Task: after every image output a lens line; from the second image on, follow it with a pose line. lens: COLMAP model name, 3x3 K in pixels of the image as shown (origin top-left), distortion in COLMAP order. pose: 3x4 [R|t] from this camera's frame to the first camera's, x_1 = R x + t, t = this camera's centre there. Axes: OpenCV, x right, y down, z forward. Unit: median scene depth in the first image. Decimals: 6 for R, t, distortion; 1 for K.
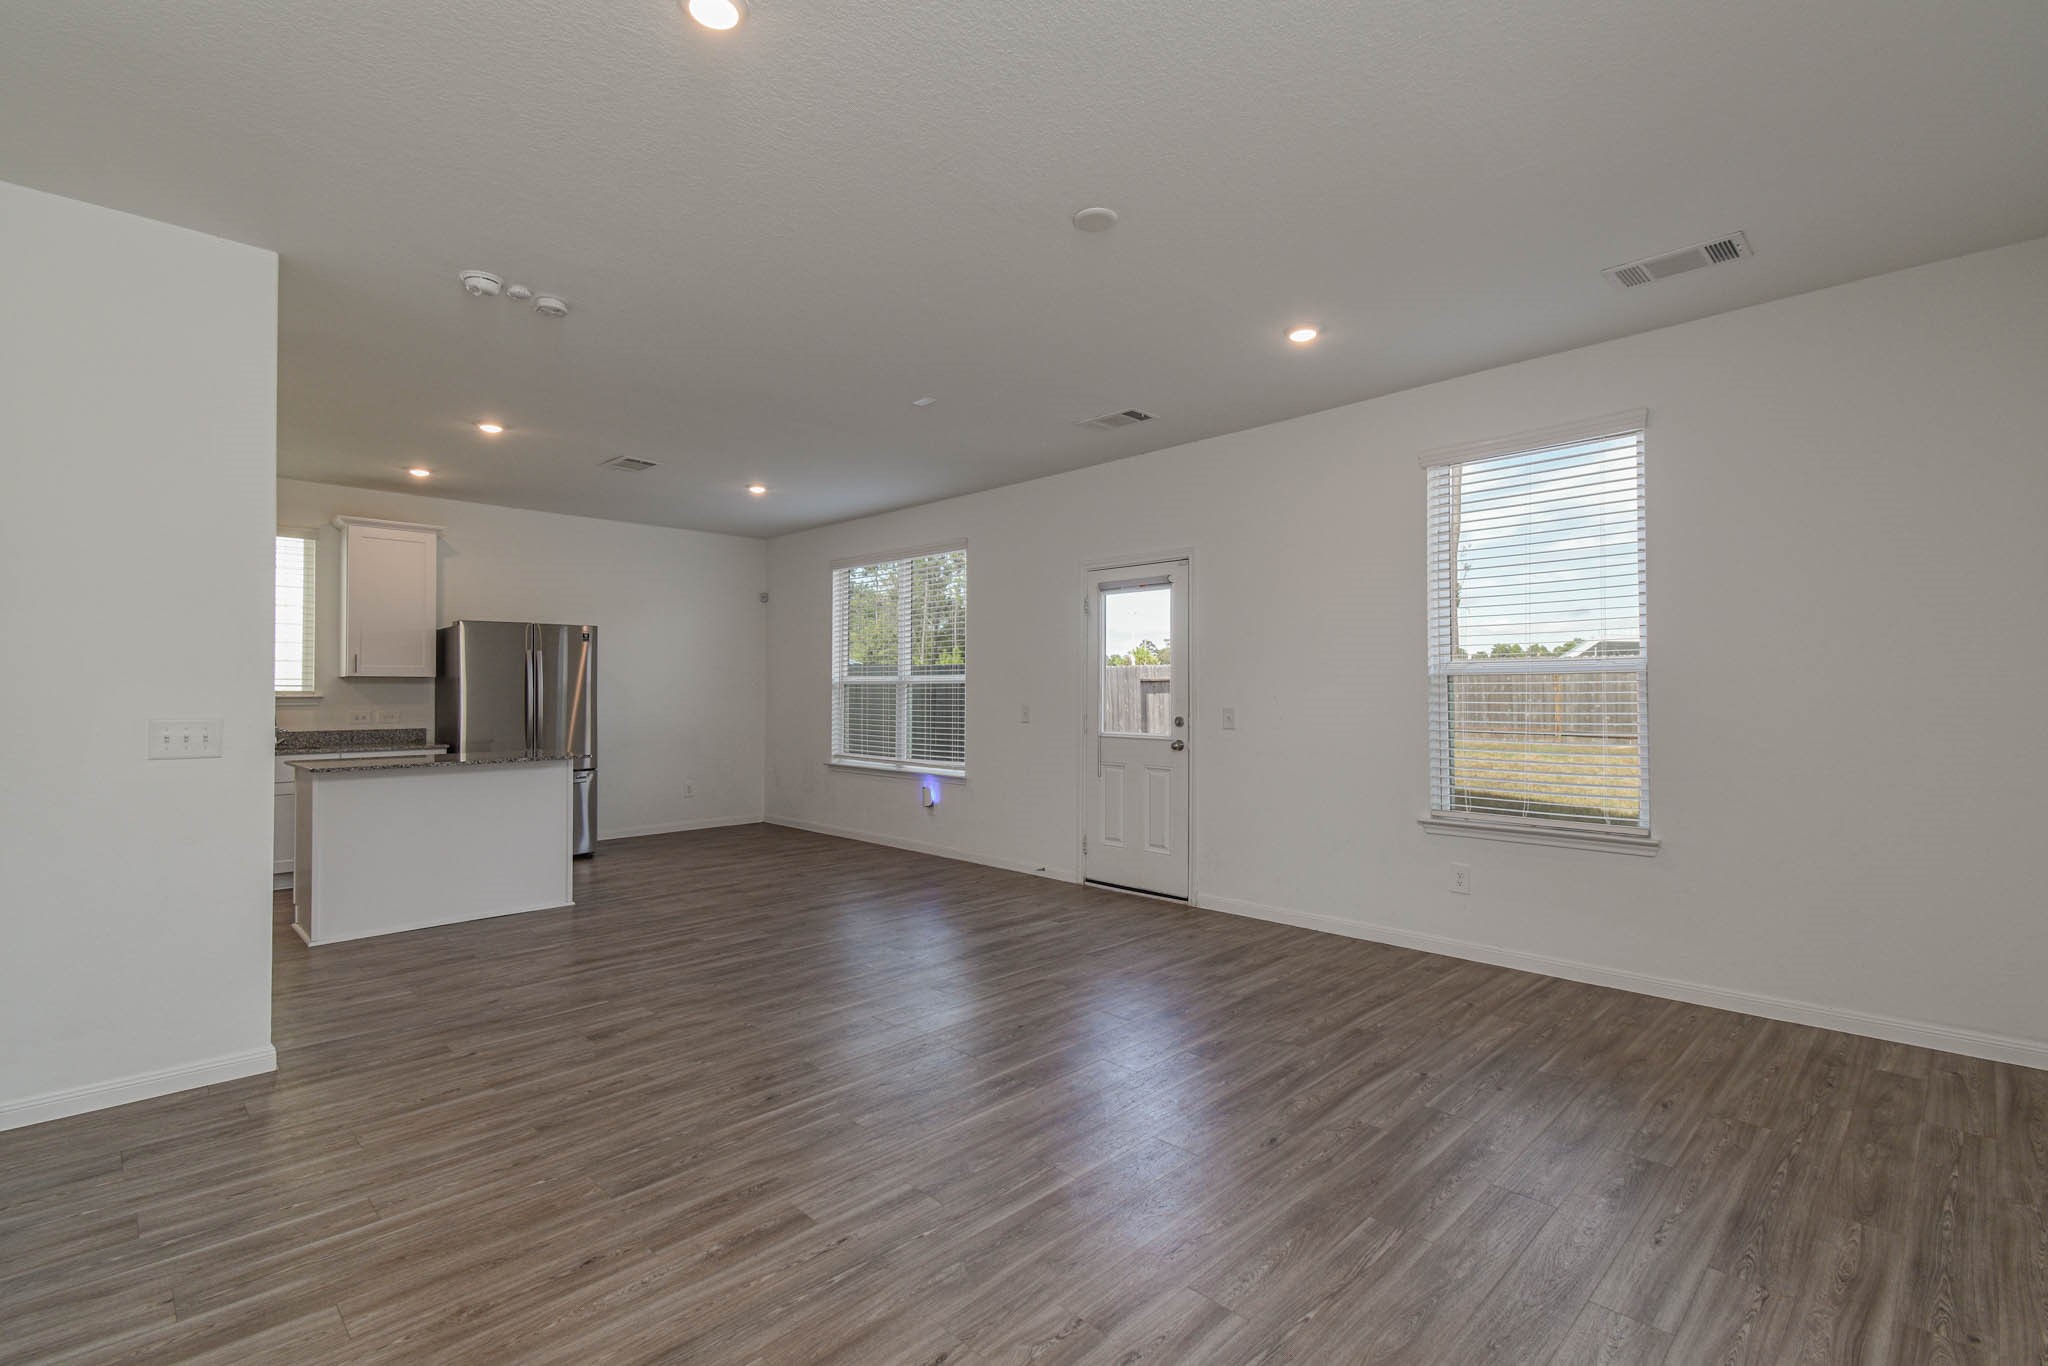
lens RADIAL K [[944.2, 0, 1024.0], [0, 944.2, 683.0], [0, 0, 1]] dist [0.018559, -0.000746]
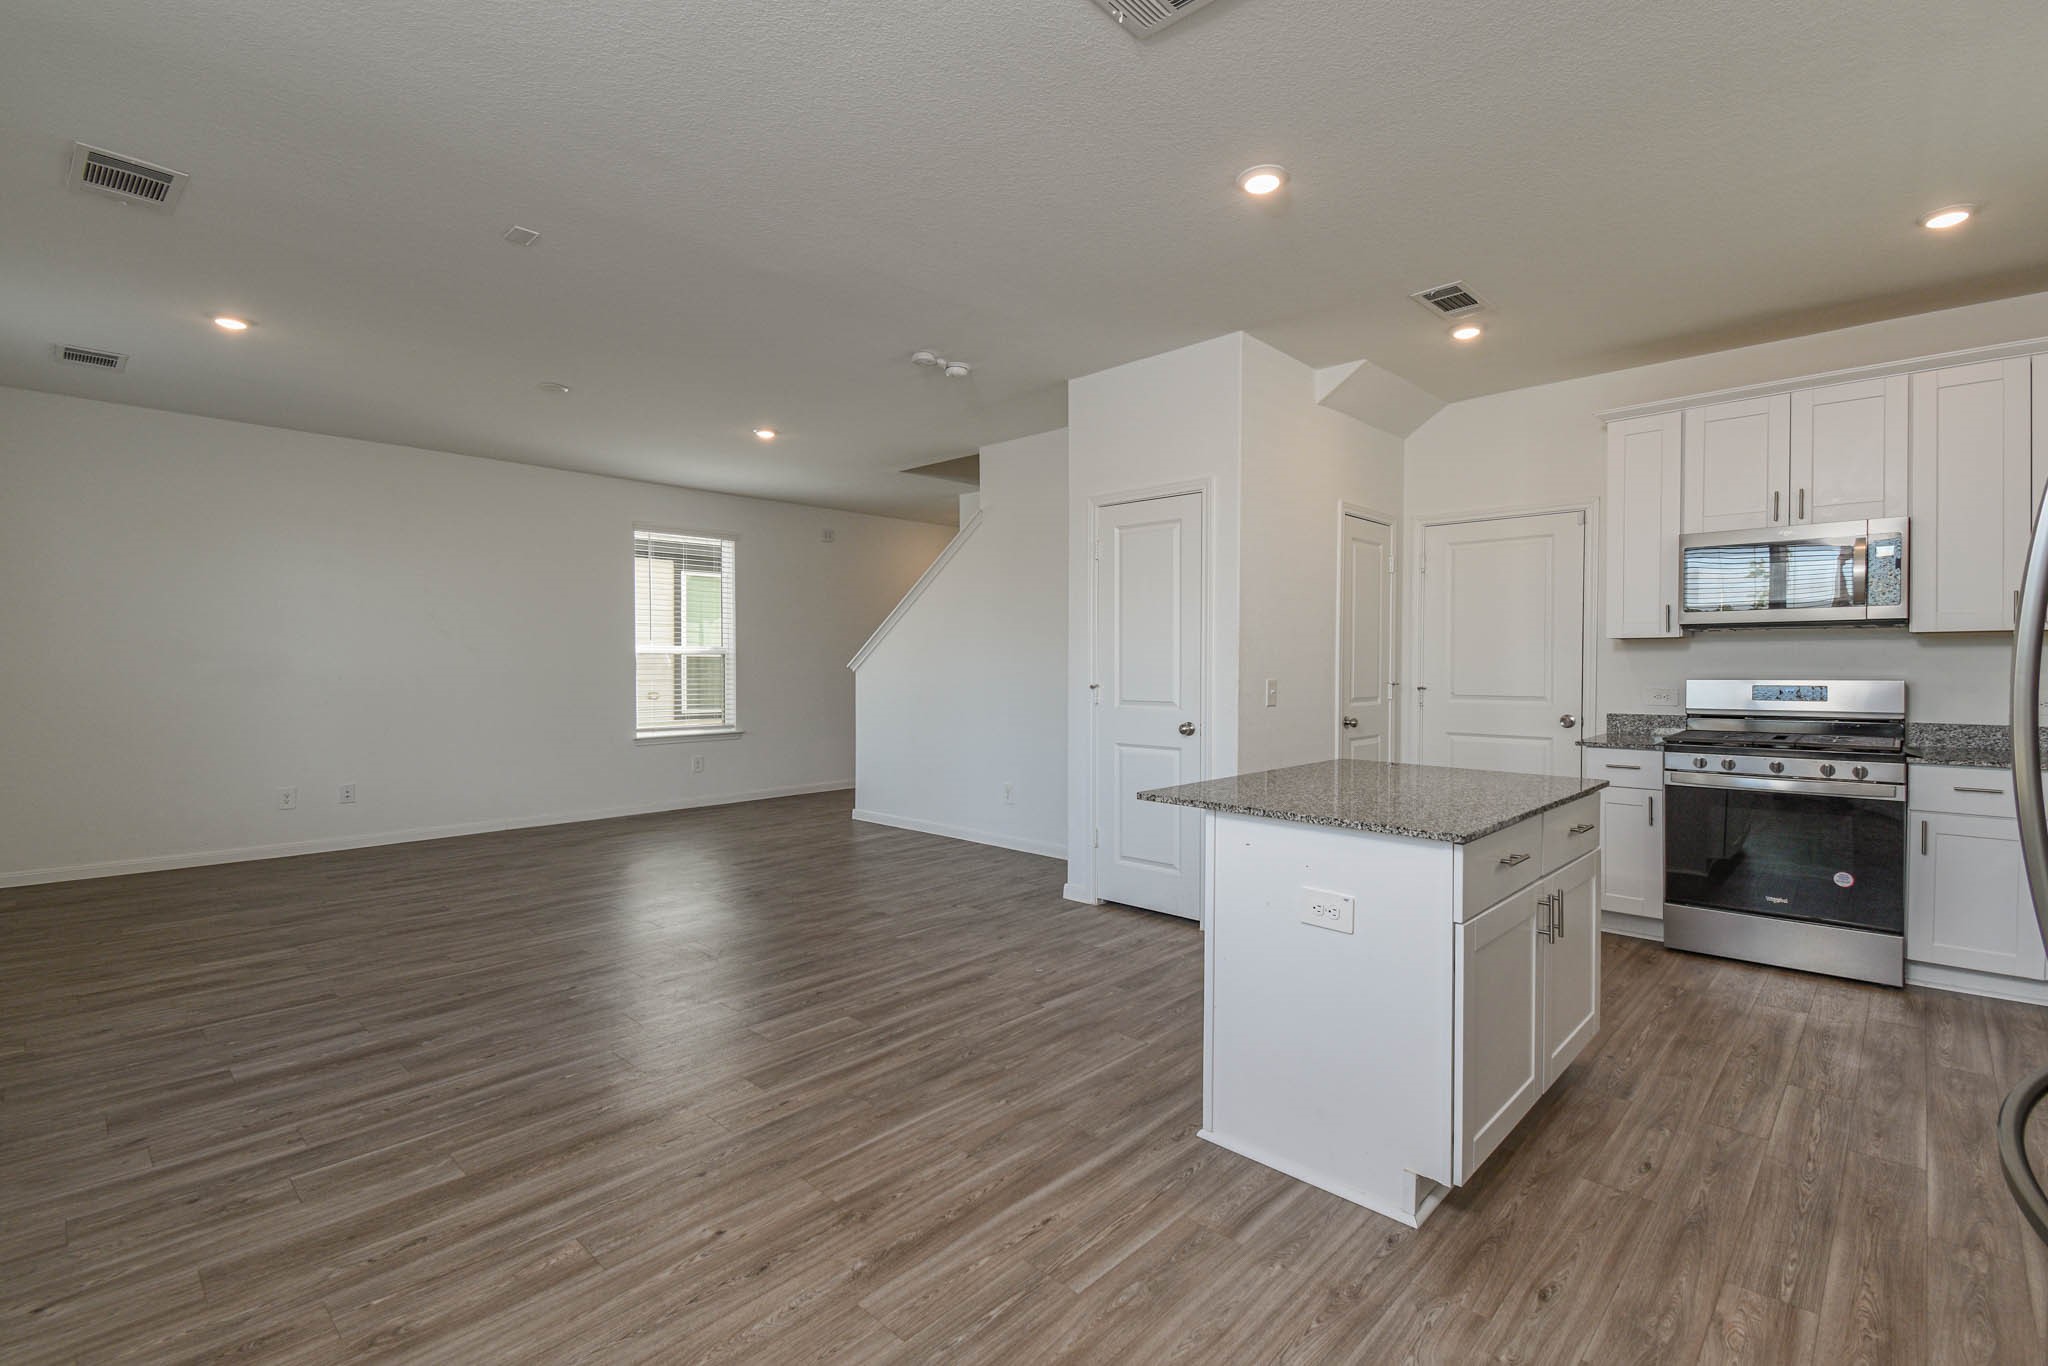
lens RADIAL K [[917.1, 0, 1034.7], [0, 917.1, 674.1], [0, 0, 1]] dist [0.053467, -0.031097]
pose [[-0.999067, 0.001516, -0.043156, -0.526361], [0.001362, 0.999993, 0.003601, 0.021363], [0.043161, 0.003539, -0.999062, 1.985802]]
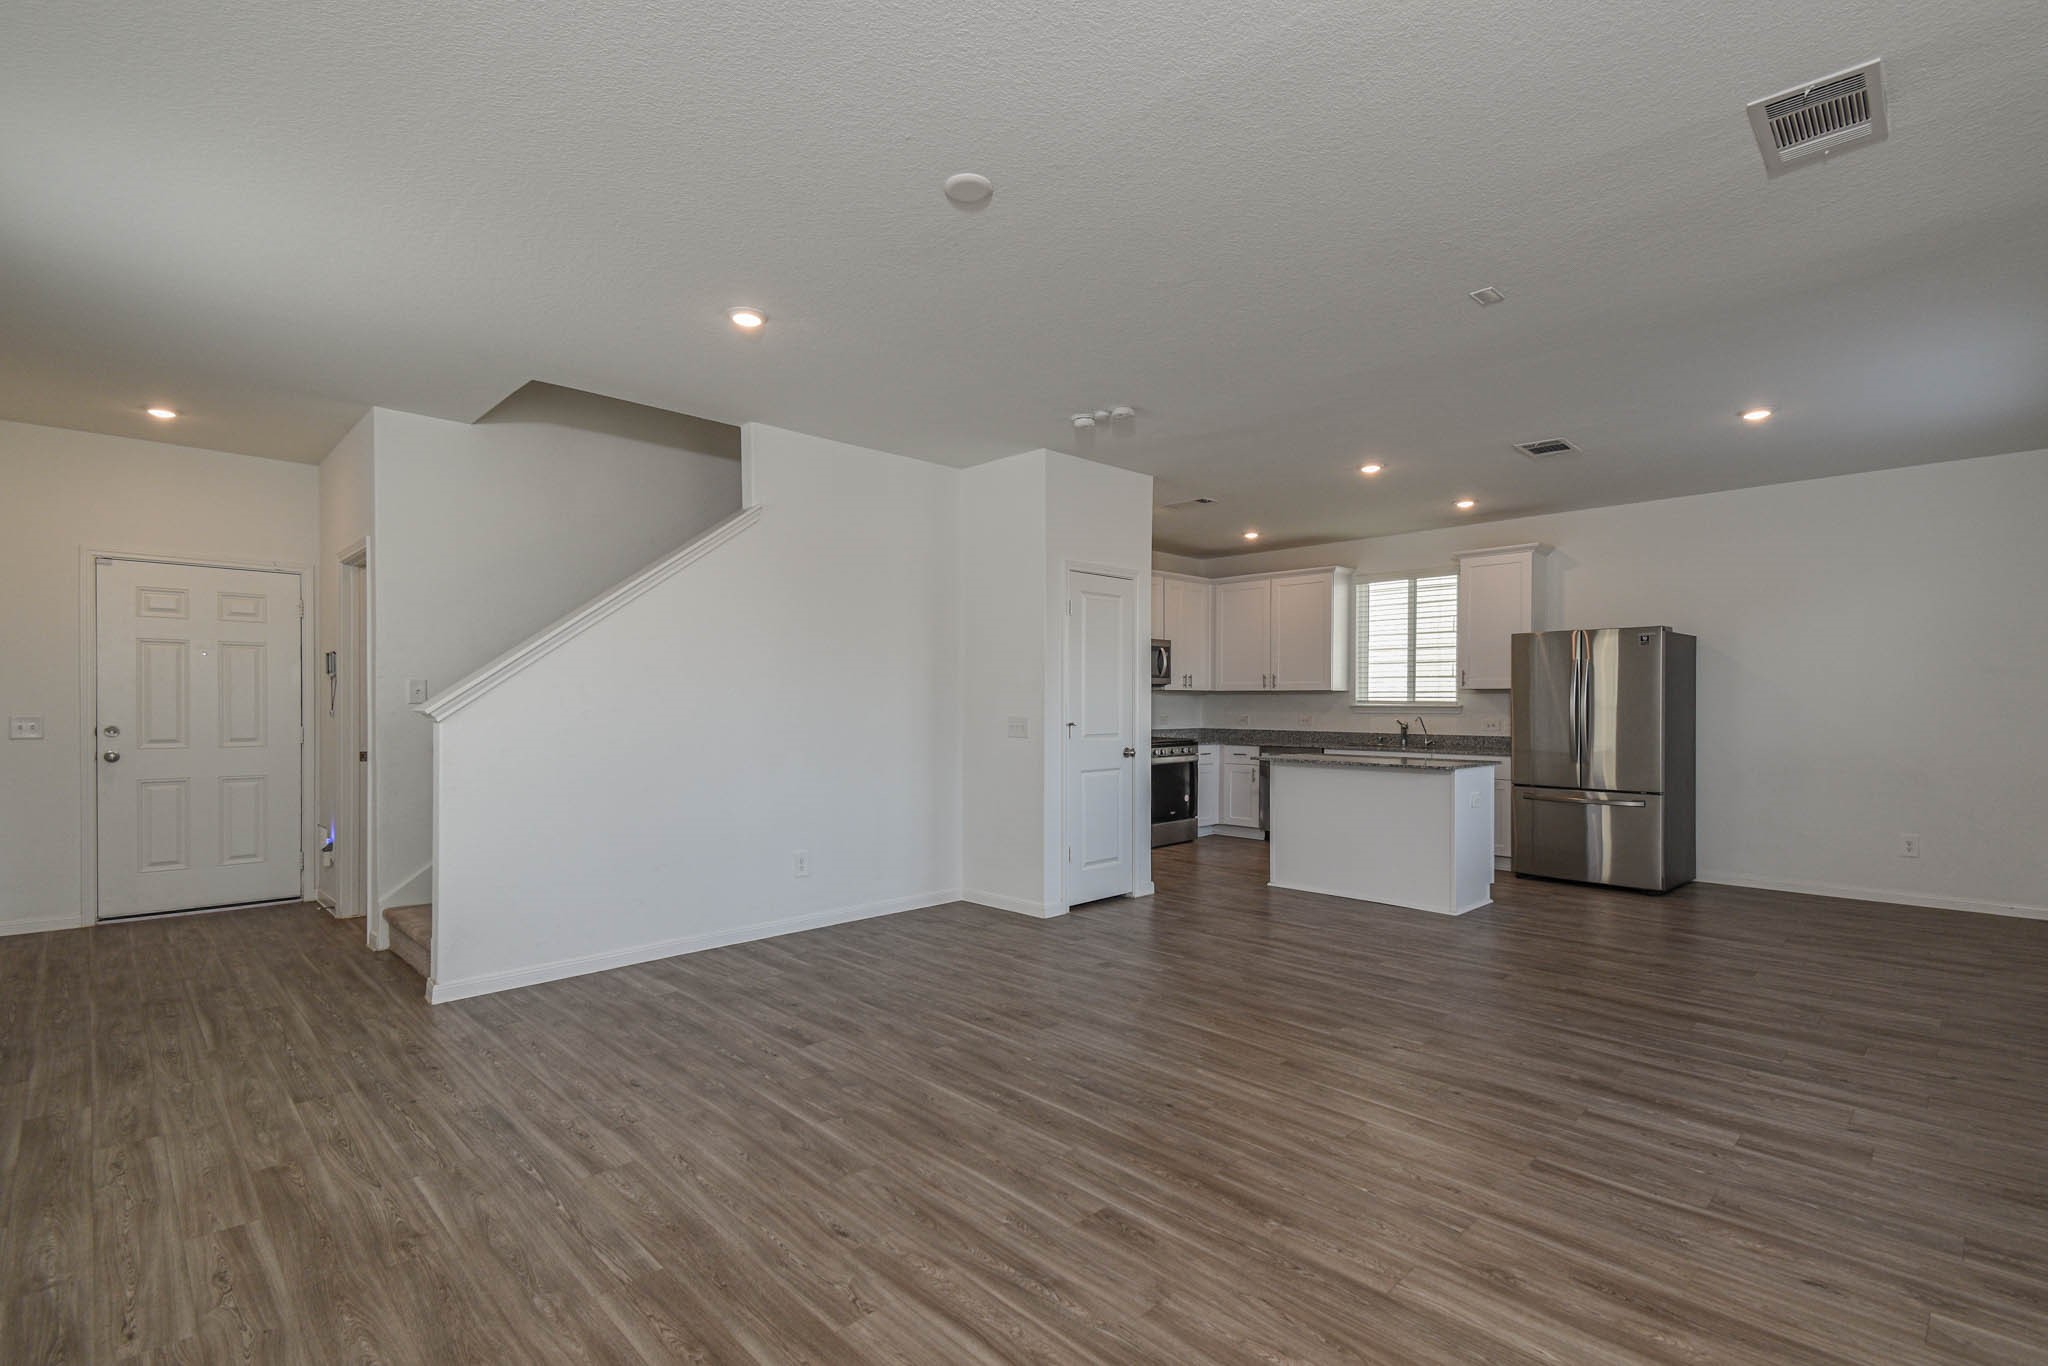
lens RADIAL K [[924.2, 0, 1013.3], [0, 924.2, 707.2], [0, 0, 1]] dist [0.057687, -0.033782]
pose [[-0.014356, 0.009584, -0.999851, 0.717897], [0.007236, 0.999929, 0.009481, 0.000723], [0.999871, -0.007098, -0.014425, 0.762348]]
